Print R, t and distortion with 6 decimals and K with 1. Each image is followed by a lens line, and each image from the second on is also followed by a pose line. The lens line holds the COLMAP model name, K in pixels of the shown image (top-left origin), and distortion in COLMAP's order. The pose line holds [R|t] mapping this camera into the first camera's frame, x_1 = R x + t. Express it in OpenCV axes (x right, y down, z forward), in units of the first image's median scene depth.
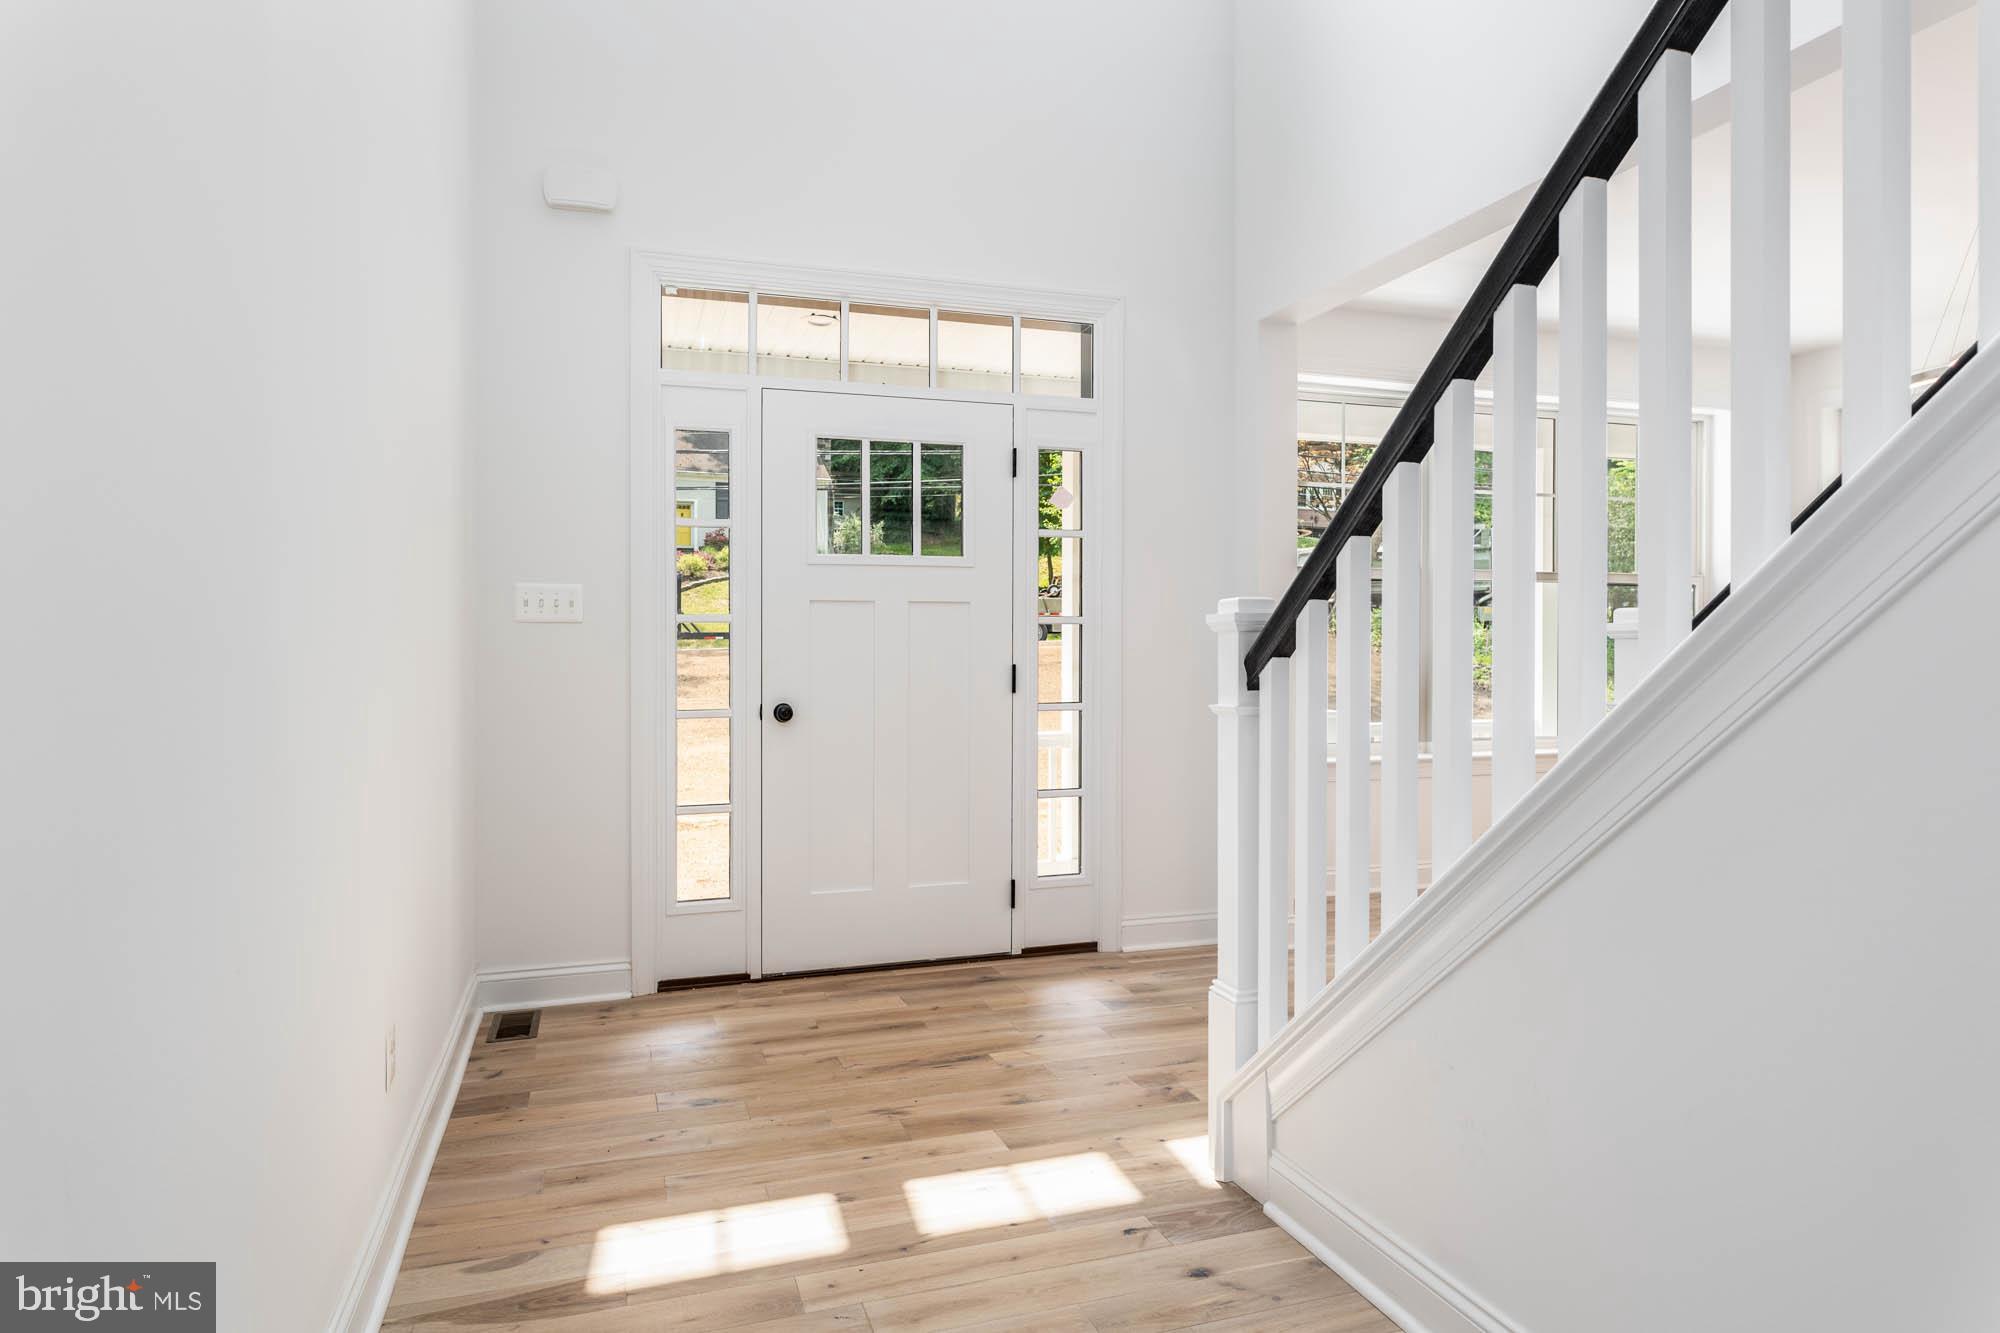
lens RADIAL K [[1155.2, 0, 1000.0], [0, 1155.2, 666.5], [0, 0, 1]] dist [-0.028382, -0.001112]
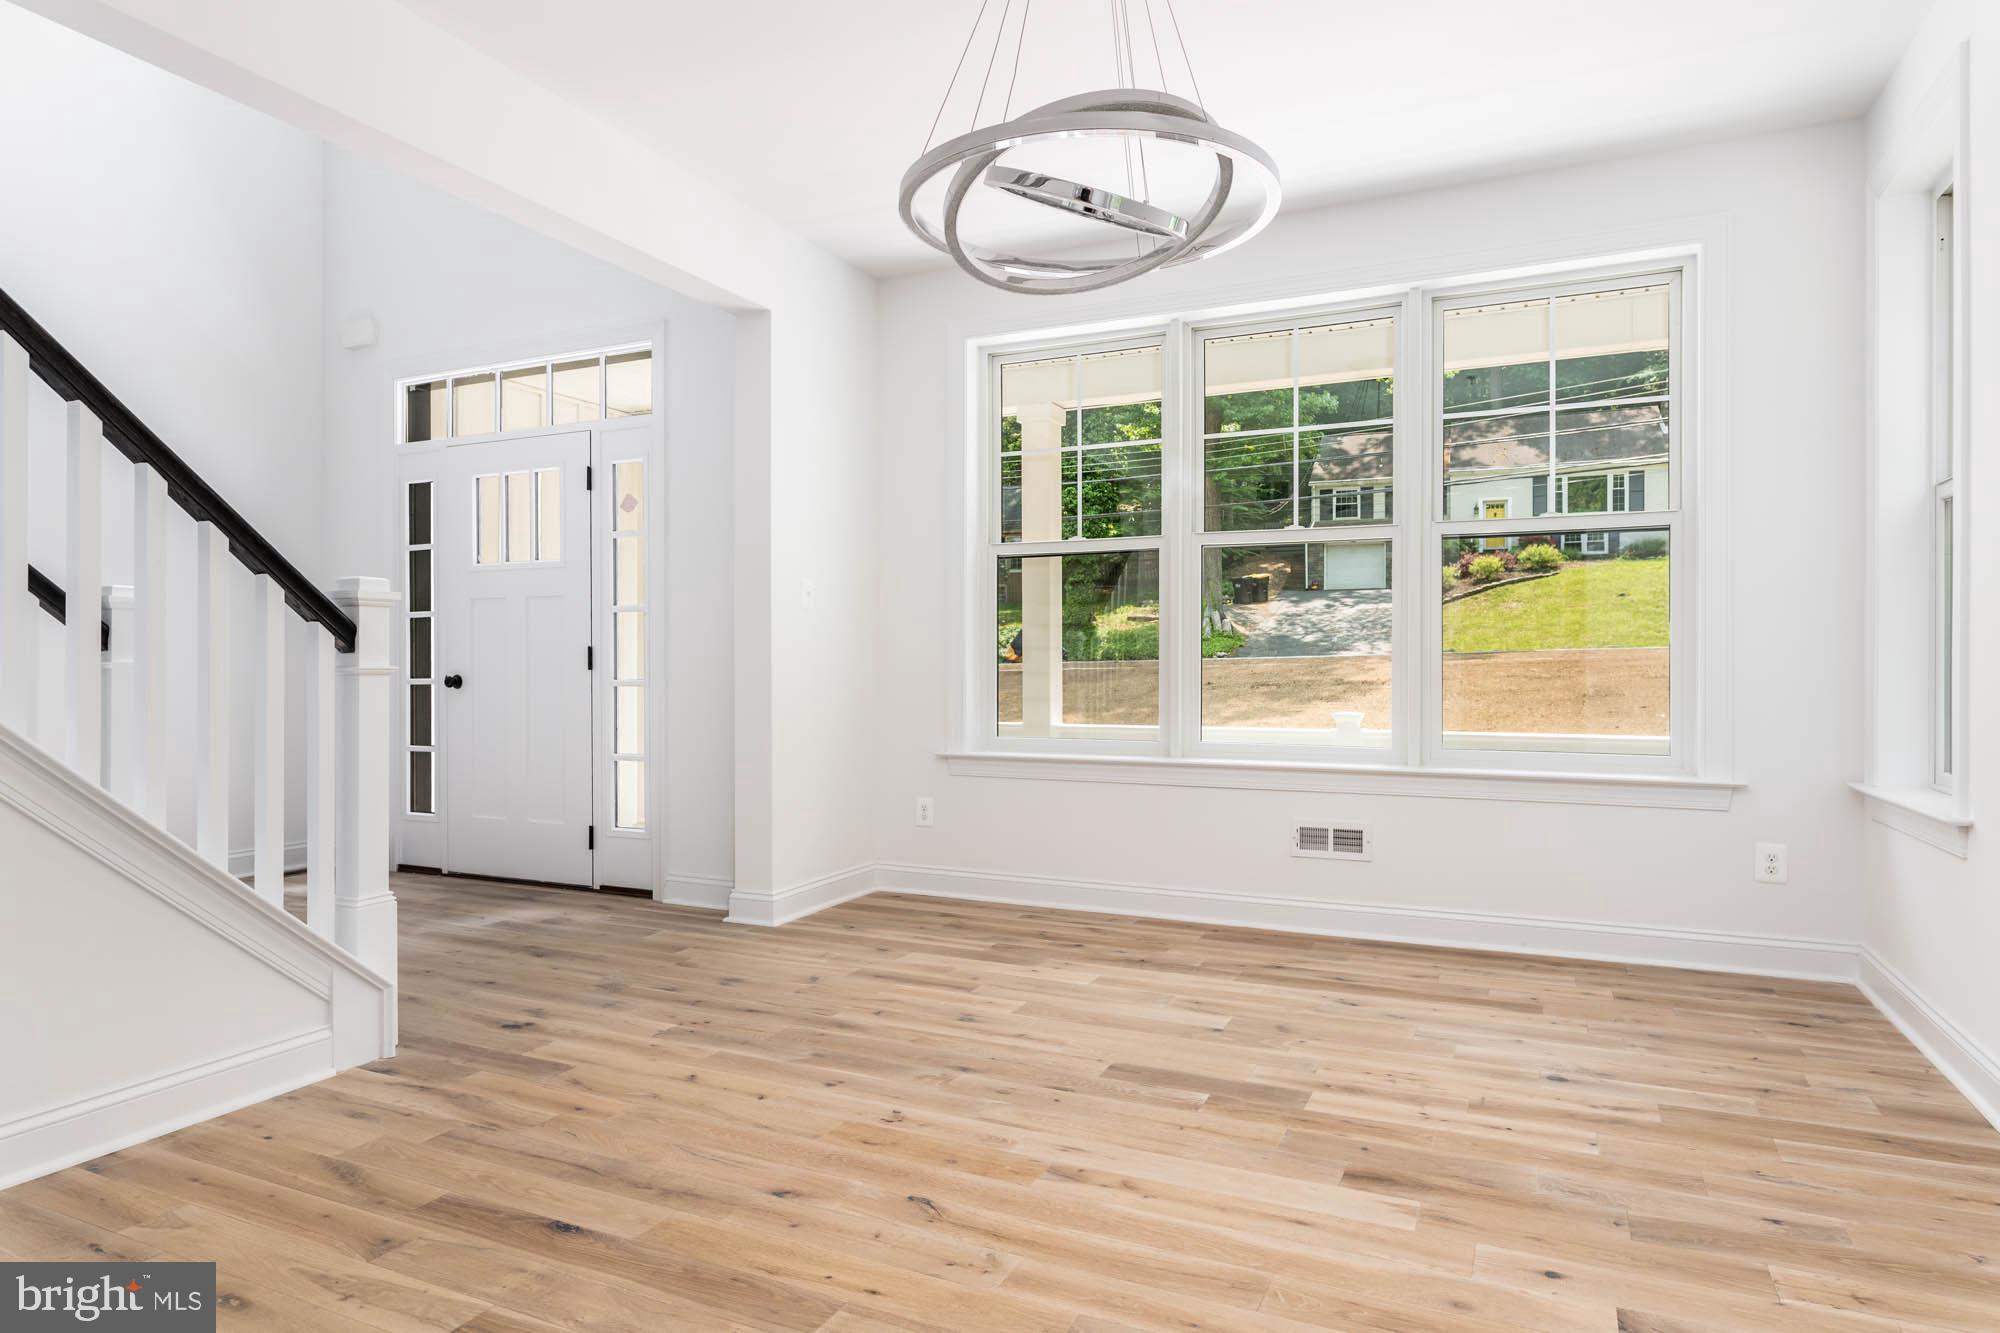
lens RADIAL K [[1155.2, 0, 1000.0], [0, 1155.2, 666.5], [0, 0, 1]] dist [-0.028382, -0.001112]
pose [[0.725479, 0.000767, -0.688244, 1.112201], [-0.006321, 0.999965, -0.005548, 0.023125], [0.688216, 0.008375, 0.725458, 0.415413]]
